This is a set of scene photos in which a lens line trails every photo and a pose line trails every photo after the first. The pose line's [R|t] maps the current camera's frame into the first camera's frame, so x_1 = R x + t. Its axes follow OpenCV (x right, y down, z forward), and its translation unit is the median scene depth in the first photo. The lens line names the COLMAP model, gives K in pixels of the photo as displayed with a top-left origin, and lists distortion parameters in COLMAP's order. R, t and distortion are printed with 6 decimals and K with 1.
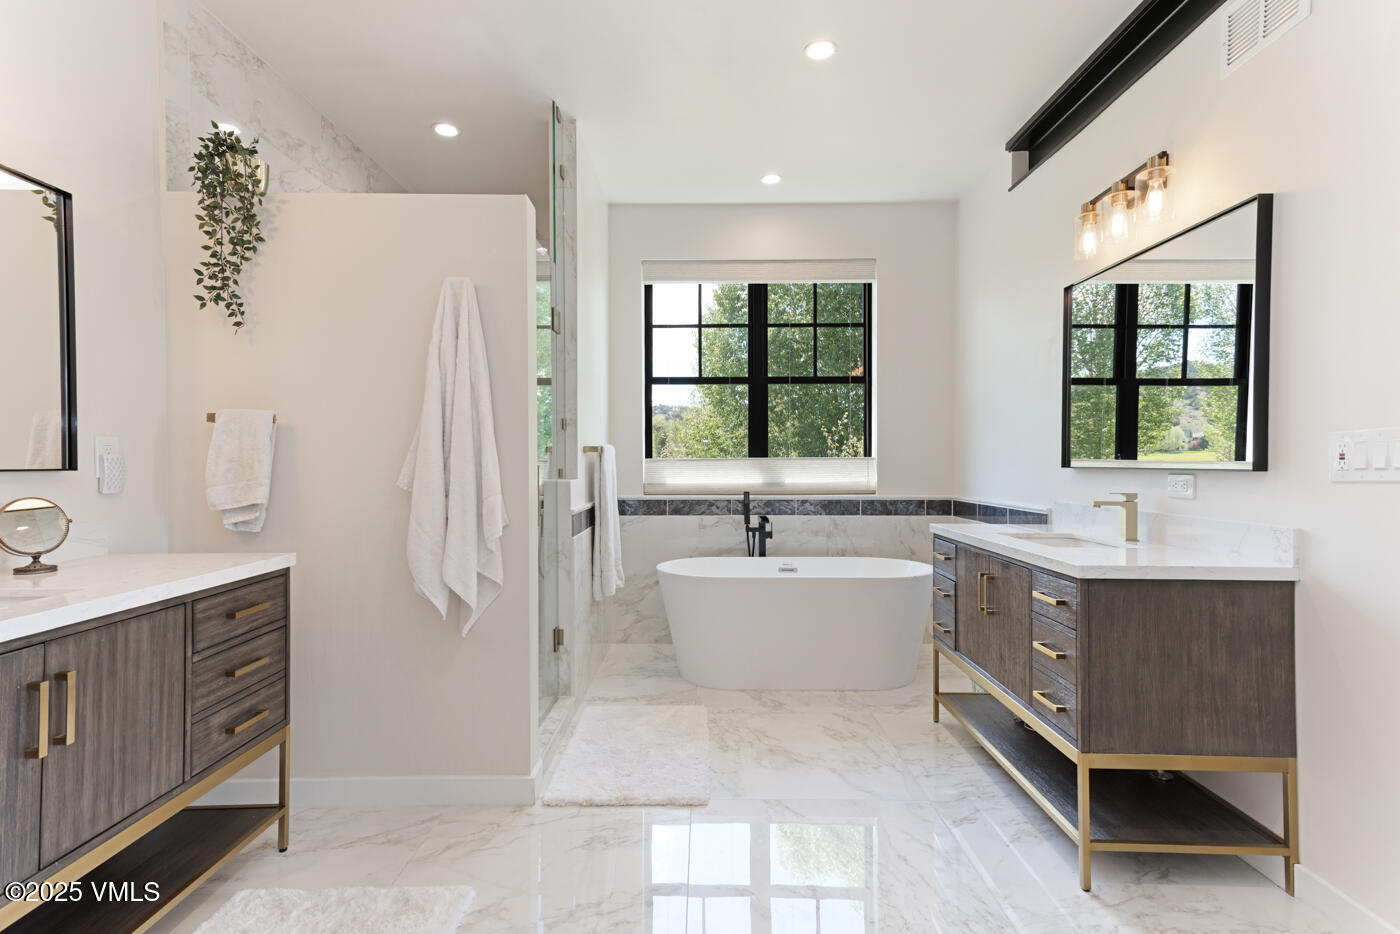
lens RADIAL K [[680.7, 0, 700.0], [0, 680.7, 467.0], [0, 0, 1]] dist [0.021850, 0.000026]
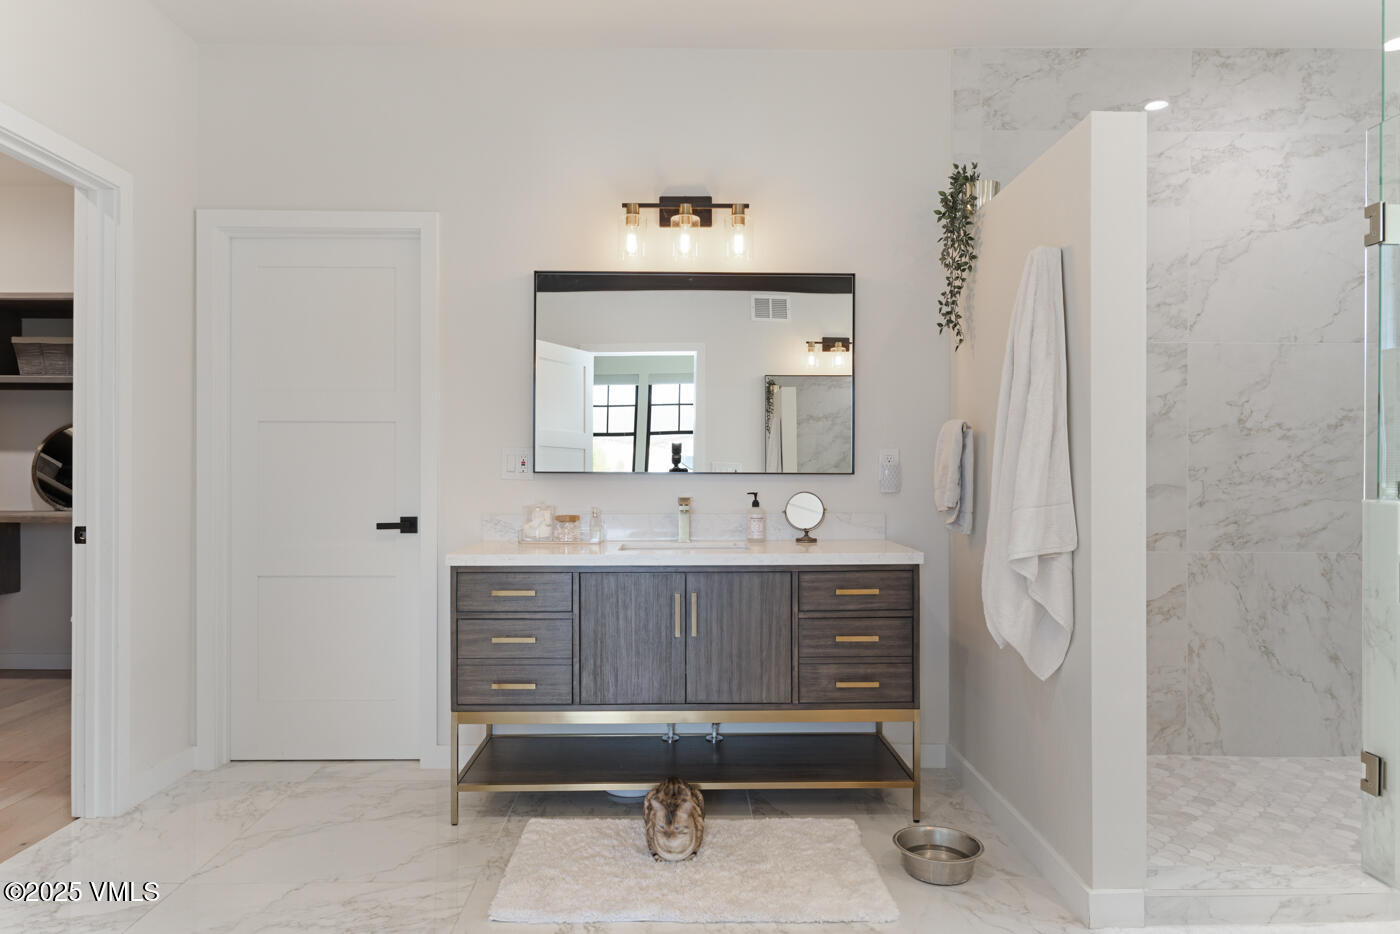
lens RADIAL K [[868.8, 0, 700.0], [0, 868.8, 467.0], [0, 0, 1]] dist [-0.001462, -0.000716]
pose [[0.027036, -0.001662, -0.999633, 0.902895], [-0.007016, 0.999974, -0.001853, -0.004689], [0.999610, 0.007064, 0.027023, 0.723942]]
